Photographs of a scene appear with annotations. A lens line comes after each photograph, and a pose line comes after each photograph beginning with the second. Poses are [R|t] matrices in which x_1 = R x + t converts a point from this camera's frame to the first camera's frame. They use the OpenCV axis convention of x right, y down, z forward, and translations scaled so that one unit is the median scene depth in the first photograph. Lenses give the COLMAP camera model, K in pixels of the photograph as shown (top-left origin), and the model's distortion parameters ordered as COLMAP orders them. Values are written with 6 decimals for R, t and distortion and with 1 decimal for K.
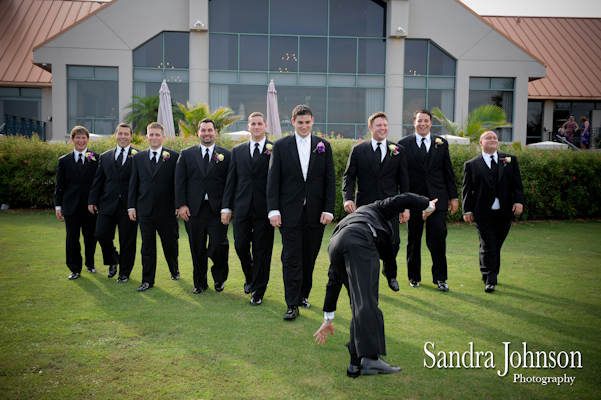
lens RADIAL K [[757.3, 0, 298.5], [0, 757.3, 204.5], [0, 0, 1]] dist [0.121180, 0.000000]
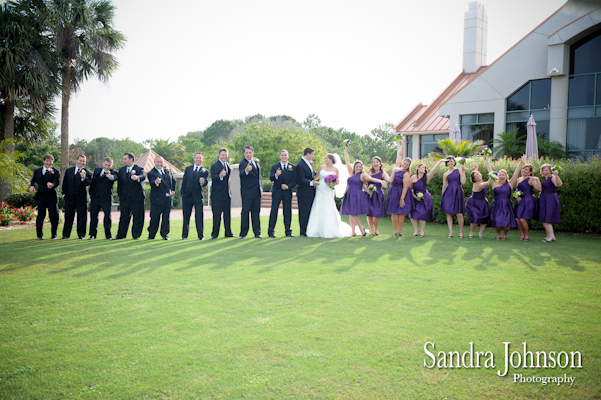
lens RADIAL K [[625.2, 0, 301.1], [0, 625.2, 199.8], [0, 0, 1]] dist [0.072450, 0.000000]
pose [[0.705057, 0.010319, -0.709076, 0.289014], [-0.040706, 0.998834, -0.025939, 0.008654], [0.707981, 0.047152, 0.704655, 0.020480]]
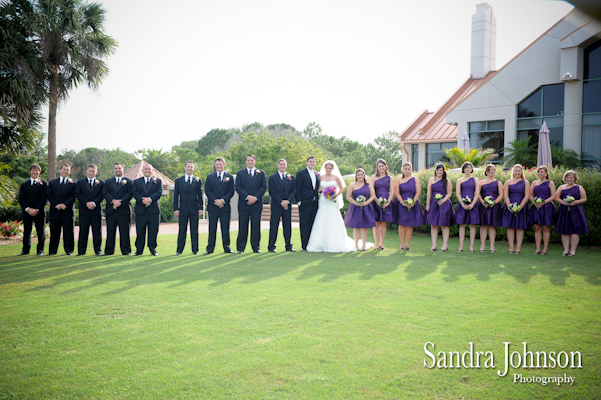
lens RADIAL K [[657.7, 0, 300.9], [0, 657.7, 199.7], [0, 0, 1]] dist [0.086823, 0.000000]
pose [[0.704943, -0.006361, -0.709236, 0.286644], [-0.036248, 0.998330, -0.044983, 0.008661], [0.708337, 0.057419, 0.703535, 0.021680]]
